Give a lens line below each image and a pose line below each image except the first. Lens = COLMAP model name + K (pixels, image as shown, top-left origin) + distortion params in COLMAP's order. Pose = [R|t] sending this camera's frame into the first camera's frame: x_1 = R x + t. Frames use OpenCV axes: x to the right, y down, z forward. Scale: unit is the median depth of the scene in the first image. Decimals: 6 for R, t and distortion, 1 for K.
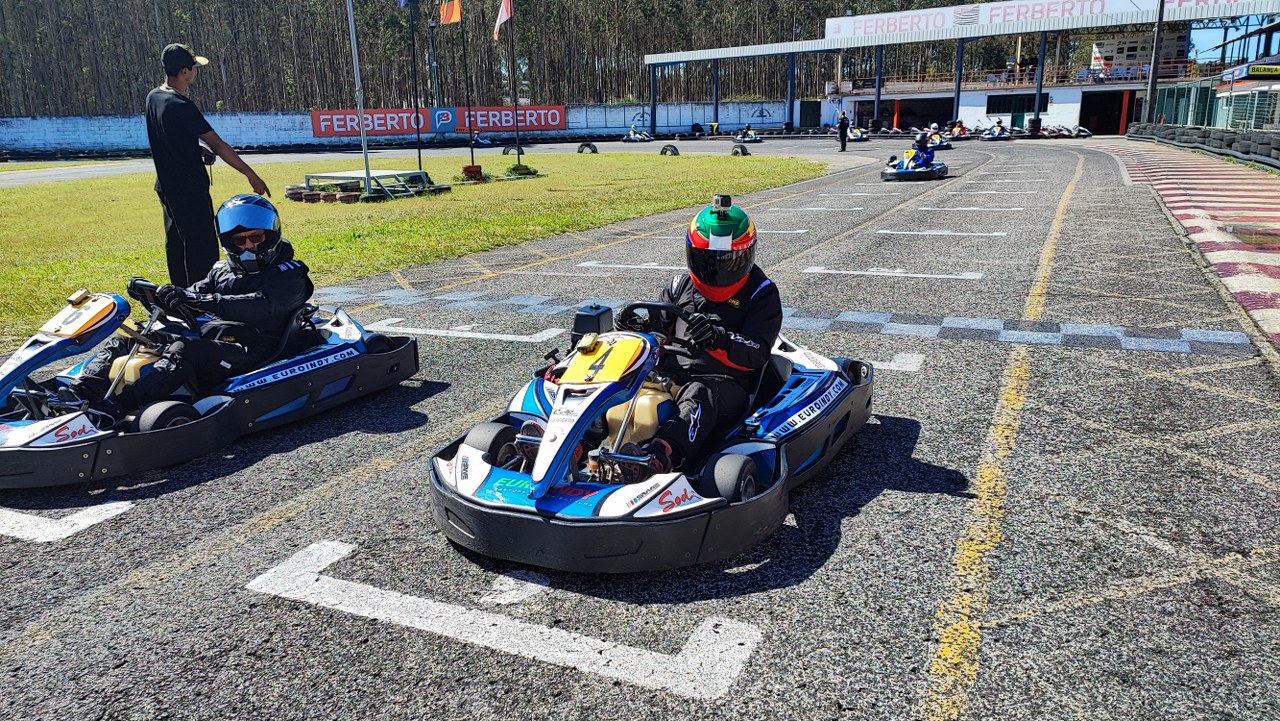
lens RADIAL K [[928.1, 0, 633.4], [0, 928.1, 365.5], [0, 0, 1]] dist [0.040751, -0.066314]
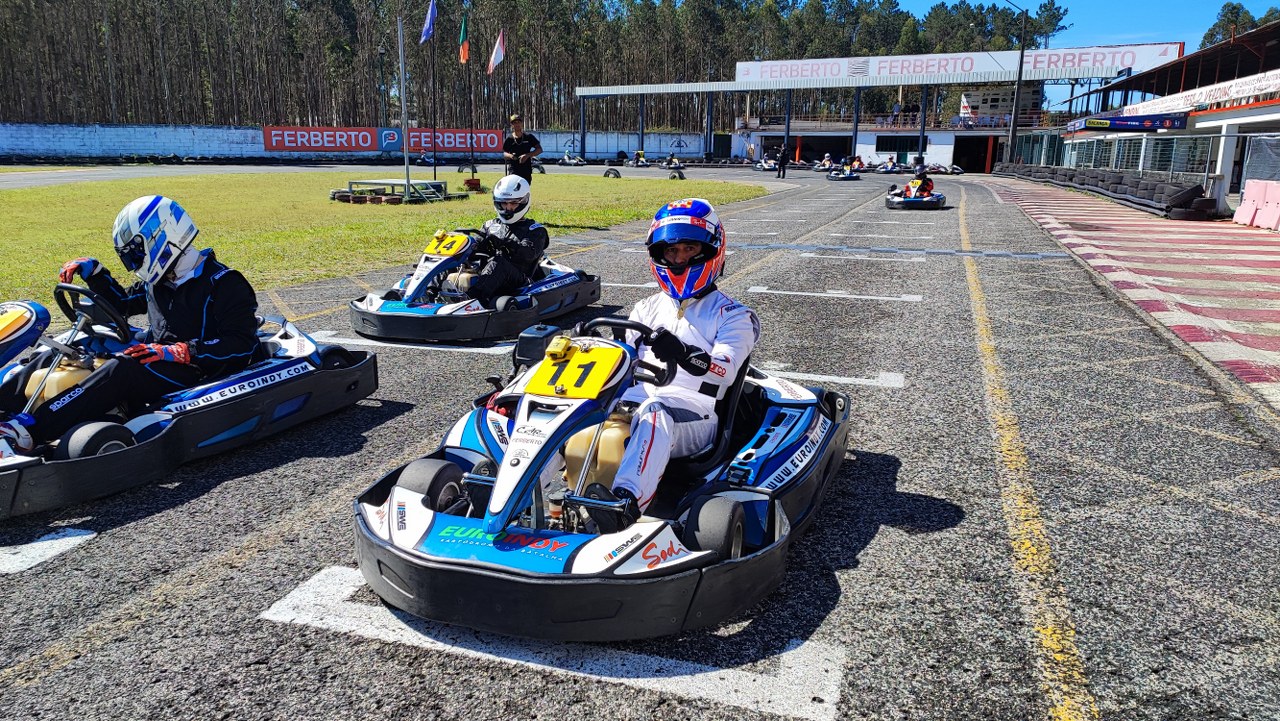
lens RADIAL K [[929.1, 0, 641.4], [0, 929.1, 362.2], [0, 0, 1]] dist [0.012898, 0.001819]
pose [[0.991738, 0.005612, 0.128155, -0.055198], [-0.001540, 0.999492, -0.031846, 0.027095], [-0.128268, 0.031385, 0.991243, -0.093025]]
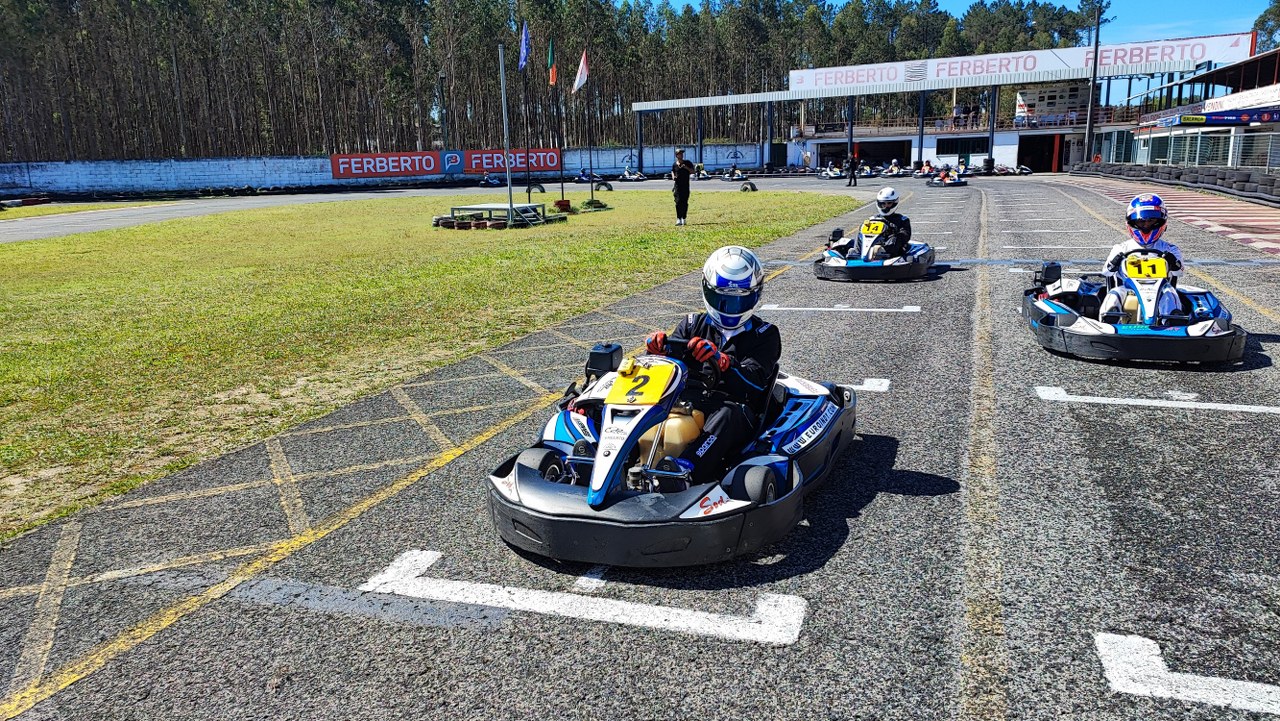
lens RADIAL K [[928.0, 0, 639.1], [0, 928.0, 366.3], [0, 0, 1]] dist [0.023926, -0.035918]
pose [[0.995883, -0.024045, 0.087395, -0.091925], [0.027608, 0.998826, -0.039792, 0.023676], [-0.086336, 0.042041, 0.995379, -0.089570]]
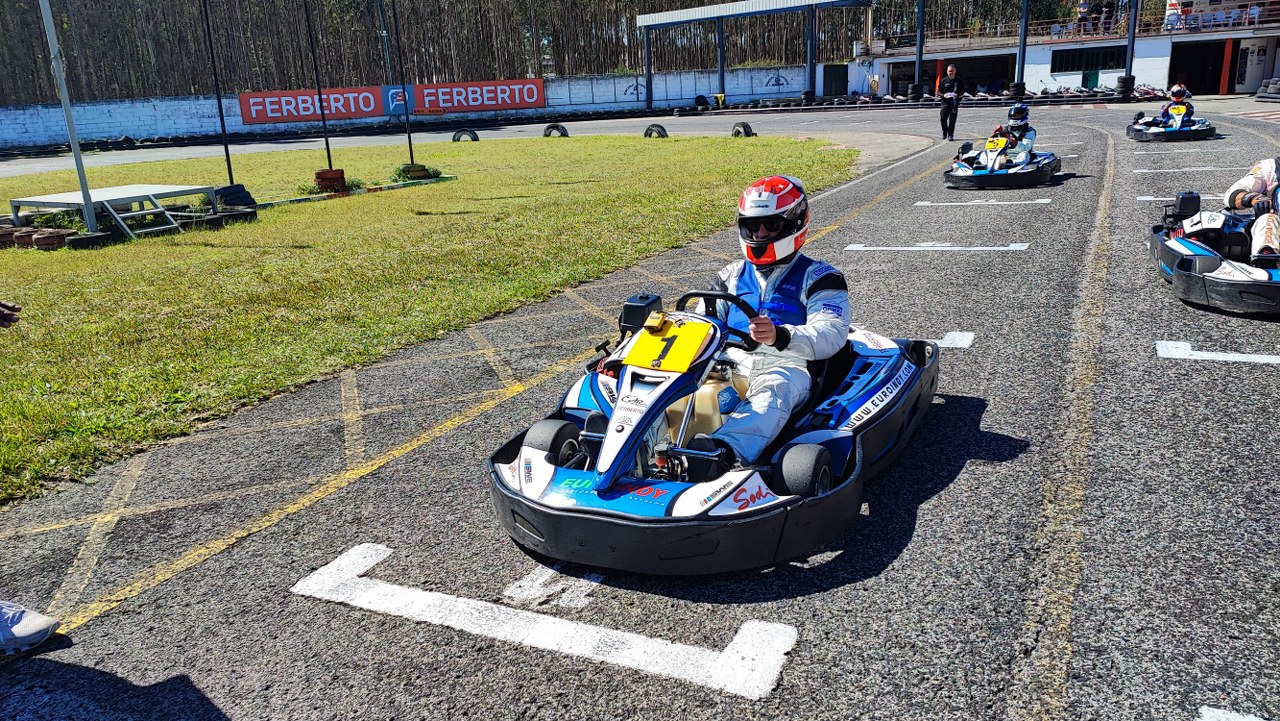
lens RADIAL K [[928.4, 0, 632.8], [0, 928.4, 364.1], [0, 0, 1]] dist [0.047677, -0.068234]
pose [[0.999276, -0.019780, -0.032494, 0.032847], [0.020579, 0.999489, 0.024446, -0.042729], [0.031994, -0.025097, 0.999173, 0.163446]]
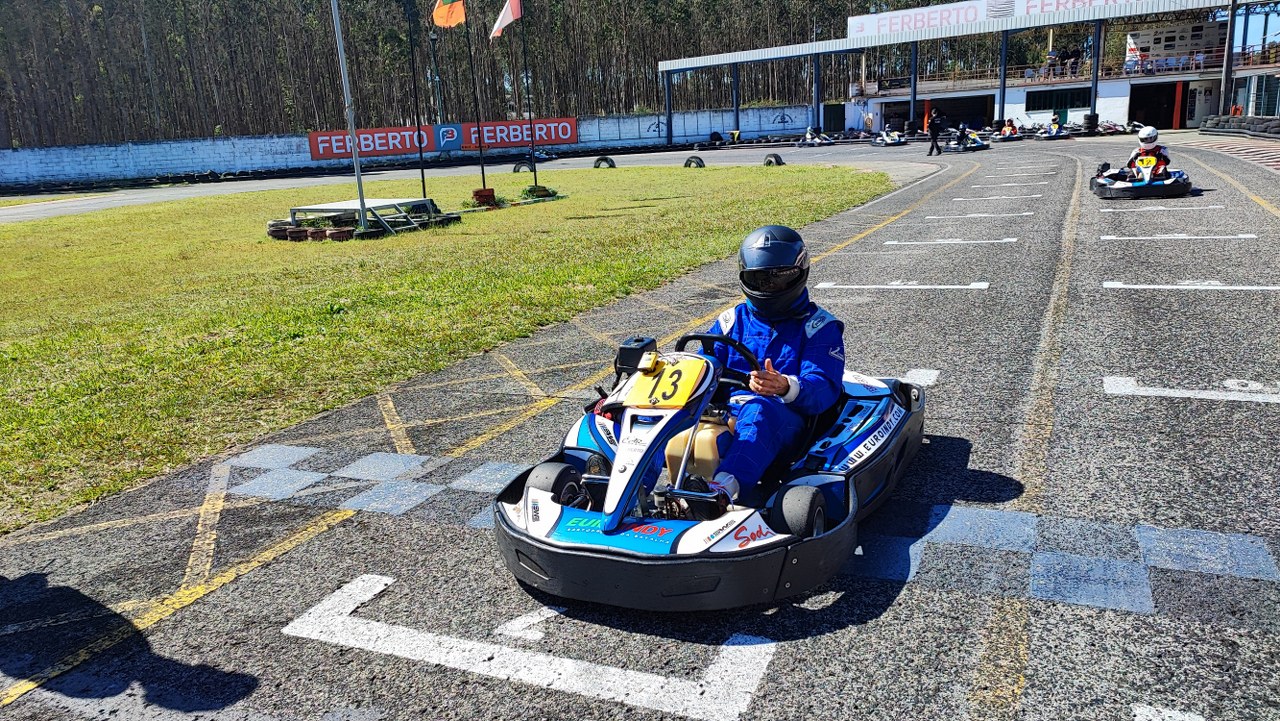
lens RADIAL K [[928.1, 0, 633.4], [0, 928.1, 365.5], [0, 0, 1]] dist [0.040751, -0.066314]
pose [[0.999472, -0.030648, -0.010758, -0.013985], [0.030534, 0.999477, -0.010637, -0.017489], [0.011079, 0.010303, 0.999886, 0.063724]]
